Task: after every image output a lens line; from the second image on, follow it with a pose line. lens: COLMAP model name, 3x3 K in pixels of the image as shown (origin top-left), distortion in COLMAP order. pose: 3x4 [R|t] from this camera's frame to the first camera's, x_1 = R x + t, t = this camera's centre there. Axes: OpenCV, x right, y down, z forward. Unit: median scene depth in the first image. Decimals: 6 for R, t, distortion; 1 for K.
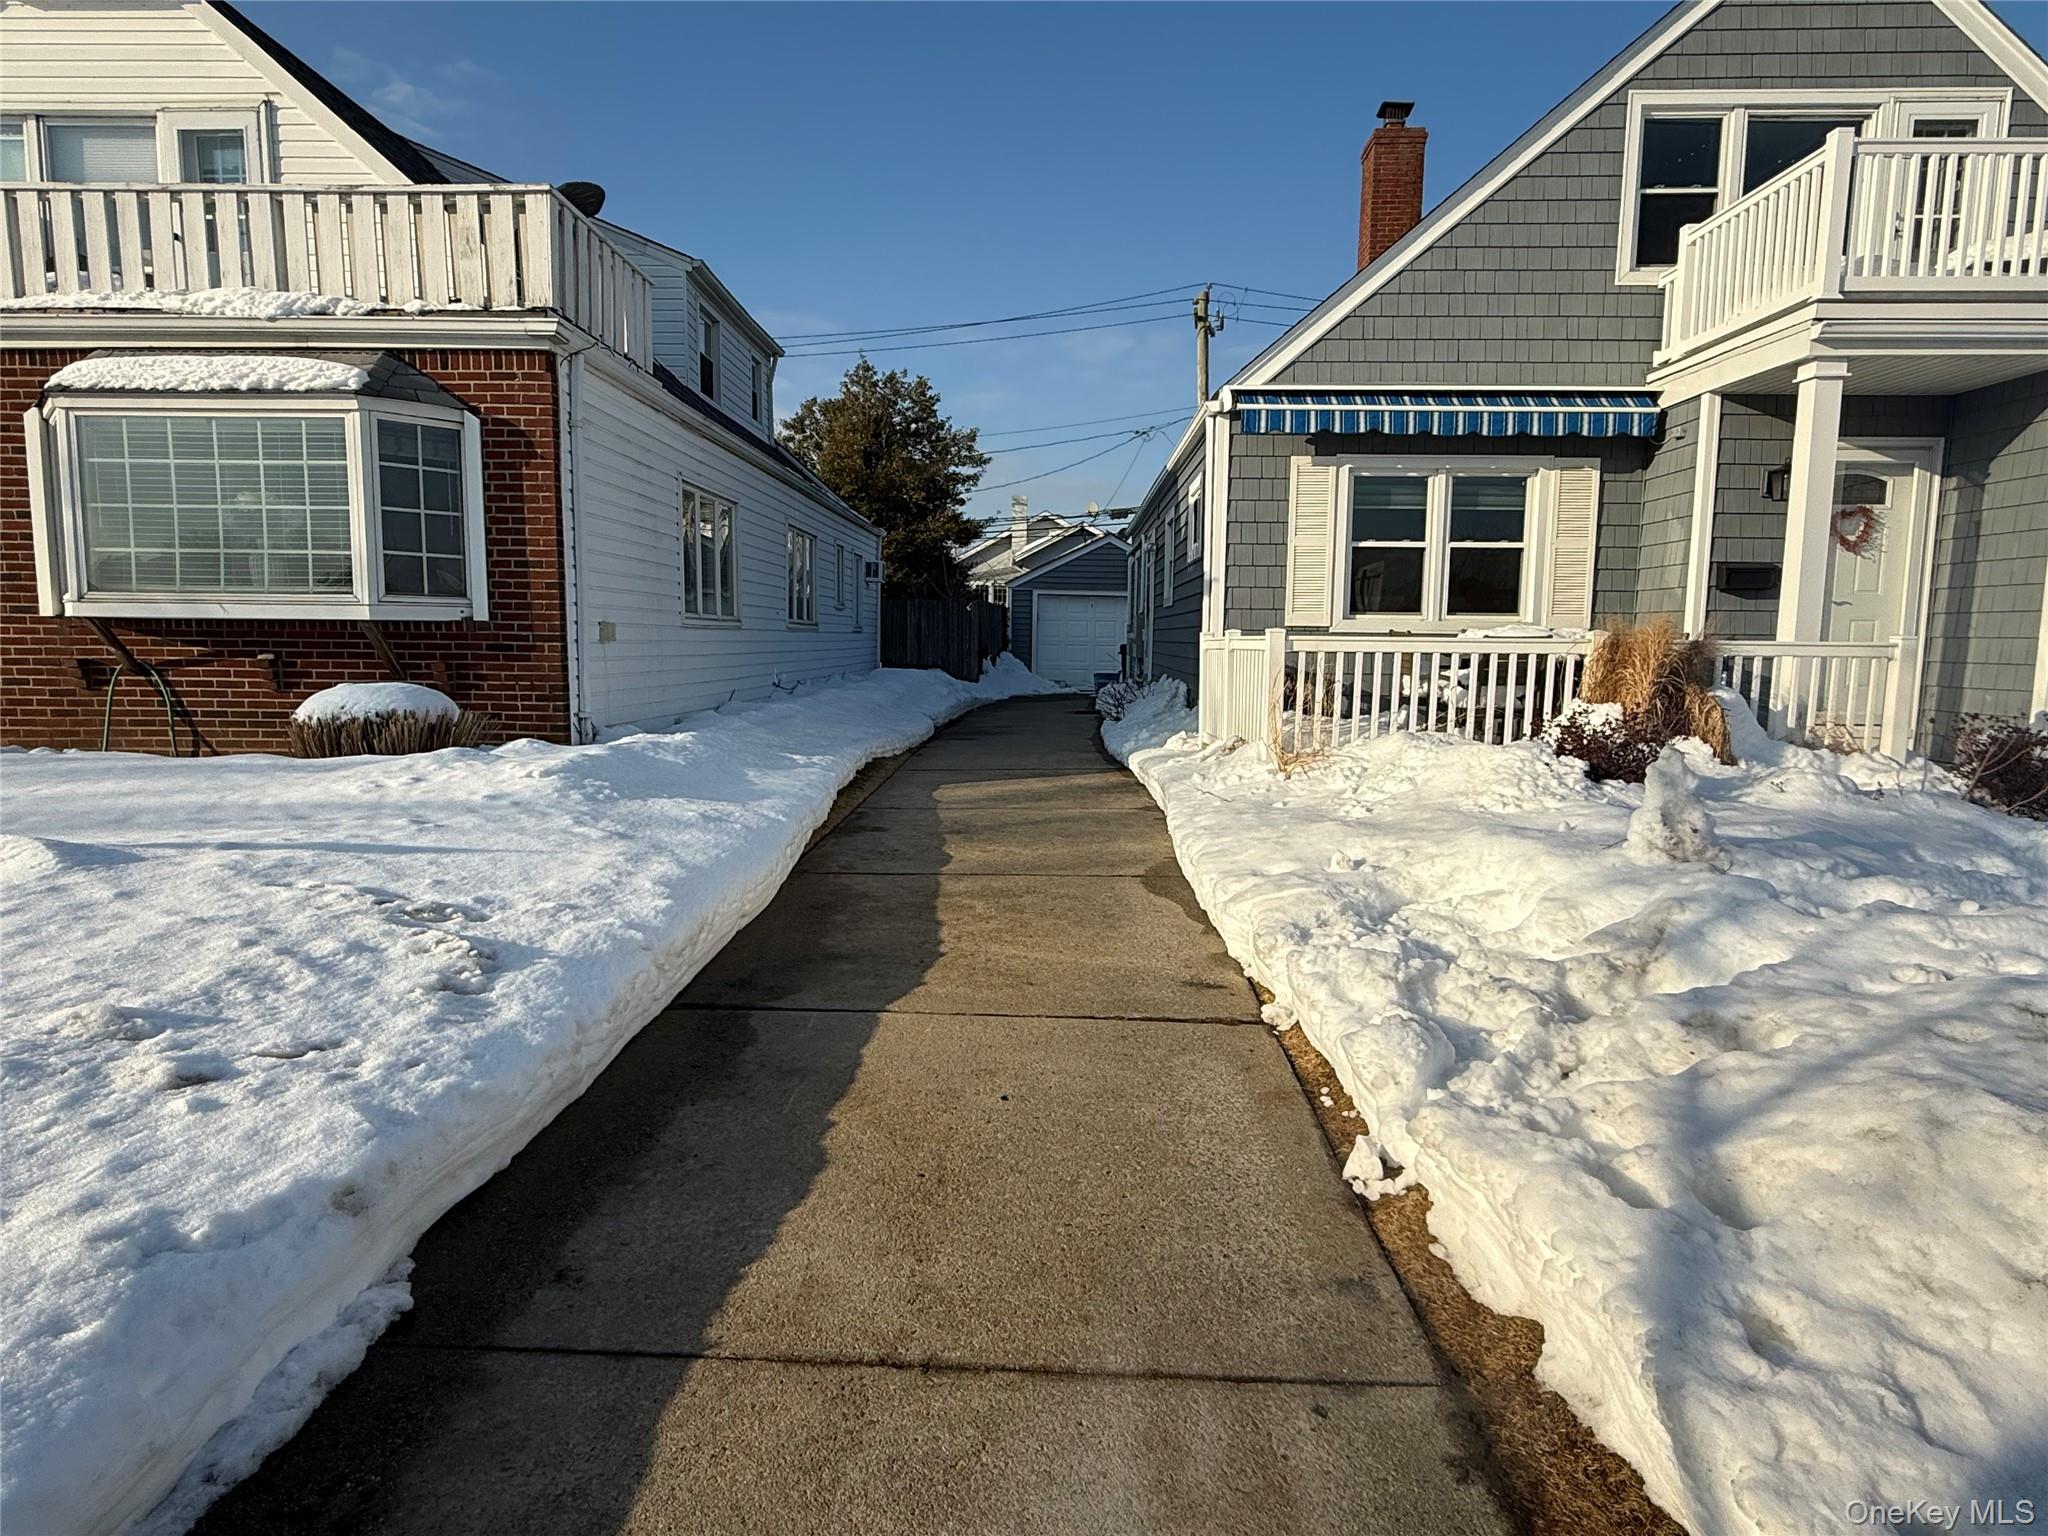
lens RADIAL K [[1173.9, 0, 1014.9], [0, 1173.9, 762.4], [0, 0, 1]] dist [0.006472, -0.005165]
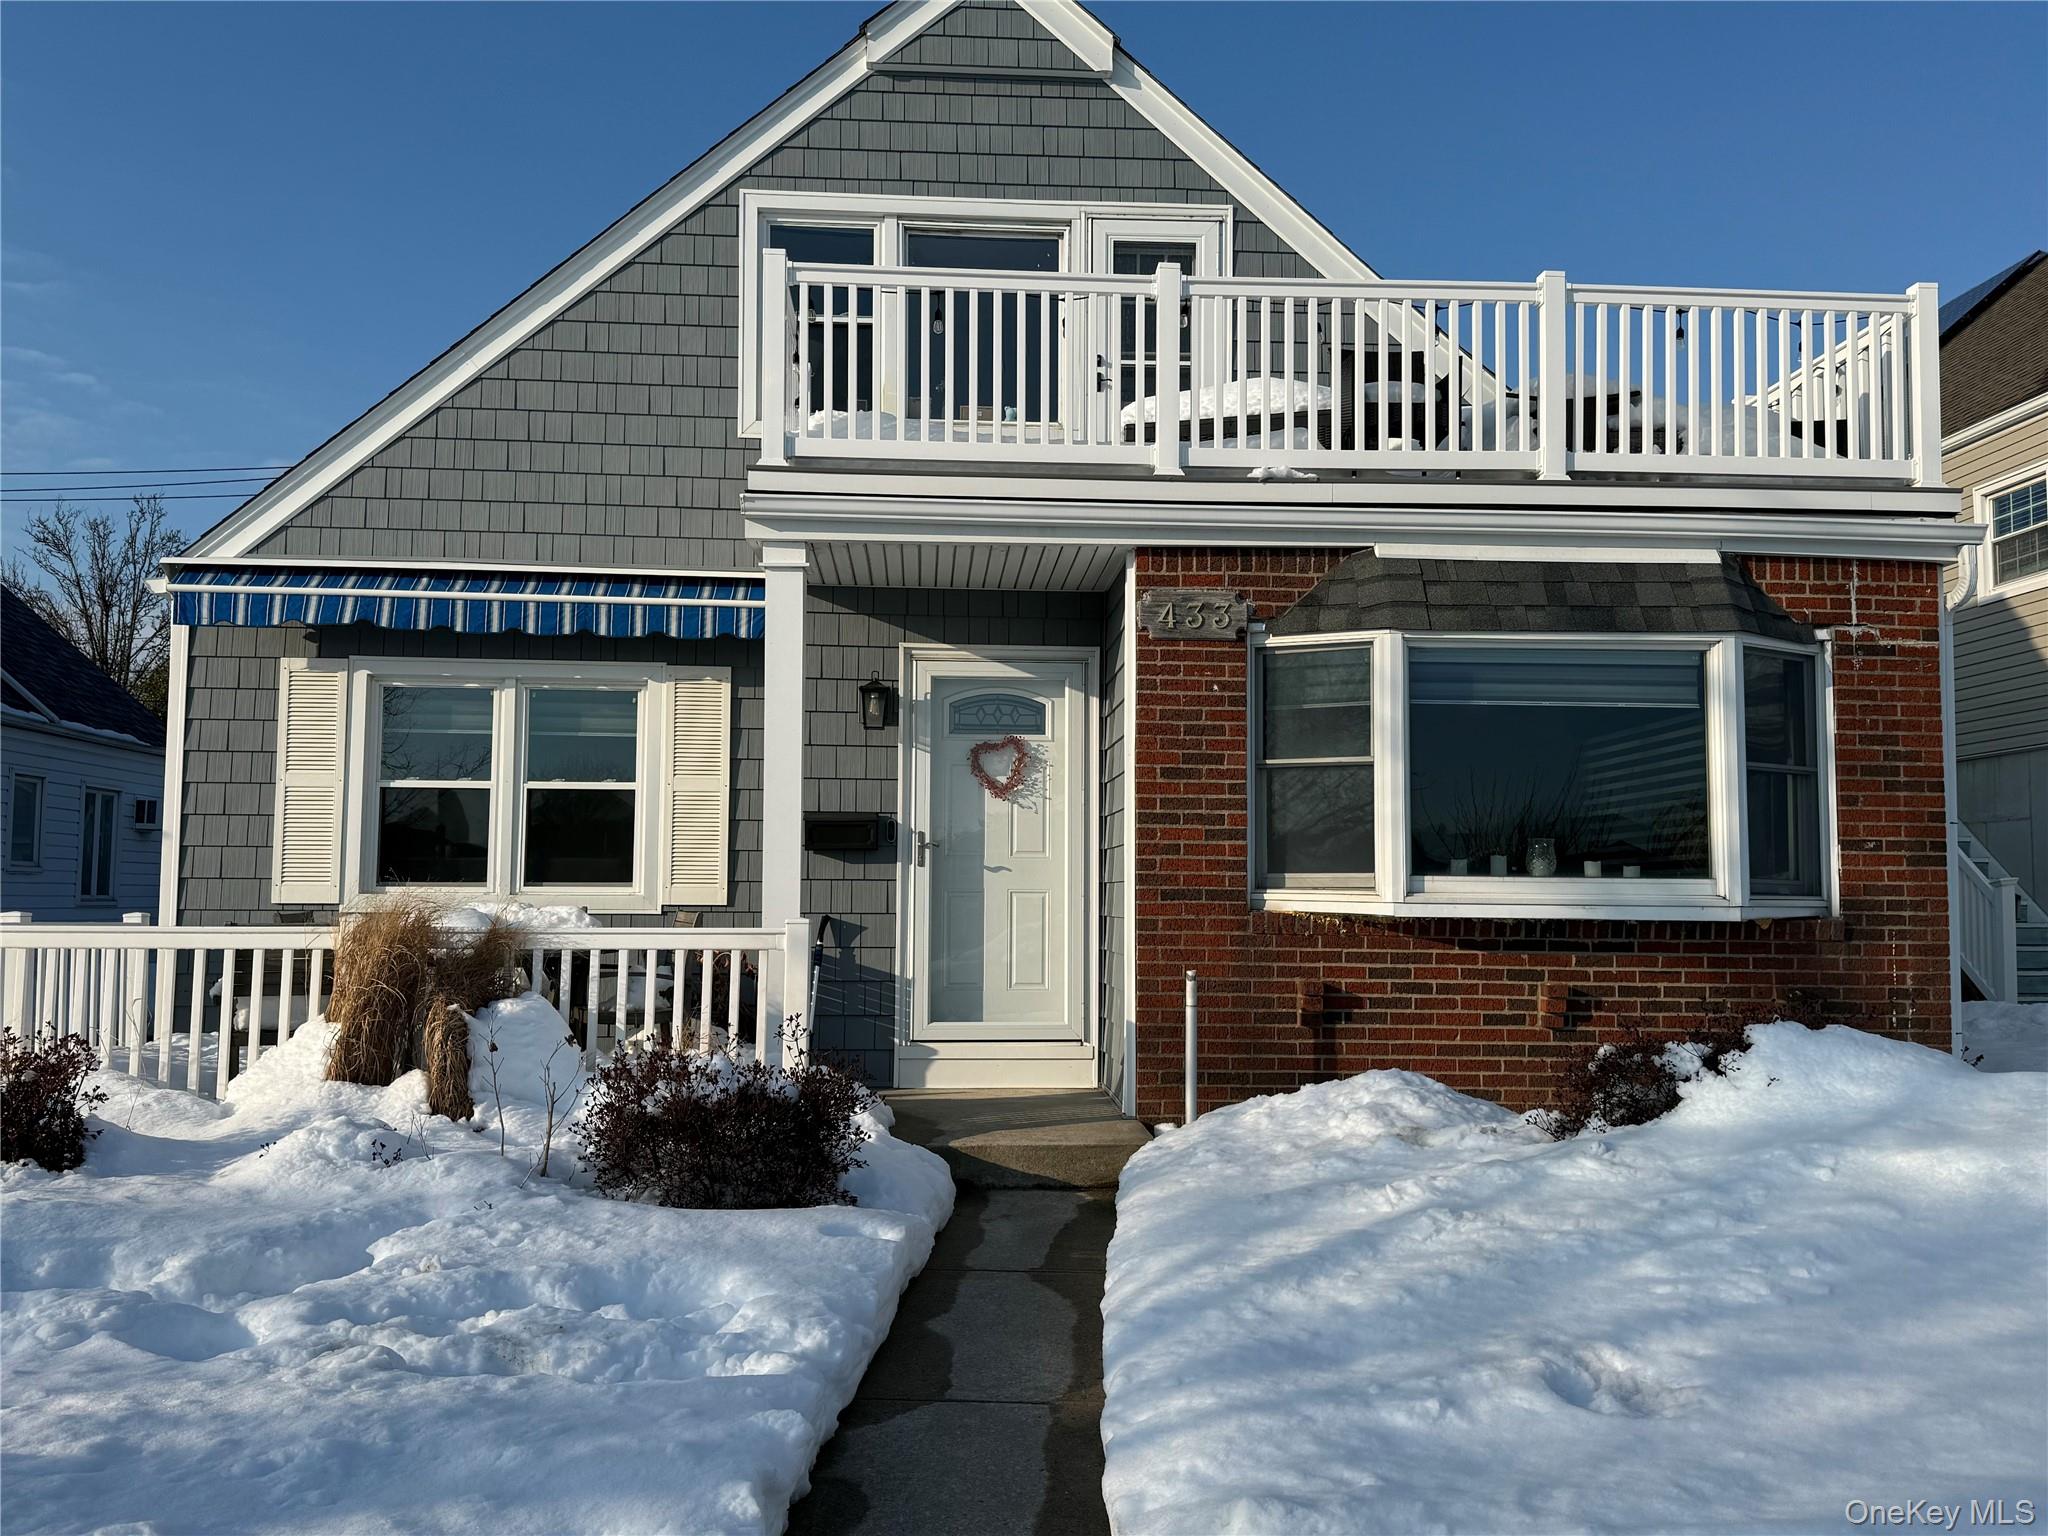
lens RADIAL K [[1722.8, 0, 1028.3], [0, 1722.8, 776.9], [0, 0, 1]] dist [0.086757, -0.005974]
pose [[0.993998, 0.003540, 0.109337, 0.575767], [0.015922, 0.984152, -0.176613, -0.004193], [-0.108229, 0.177294, 0.978189, -0.037955]]
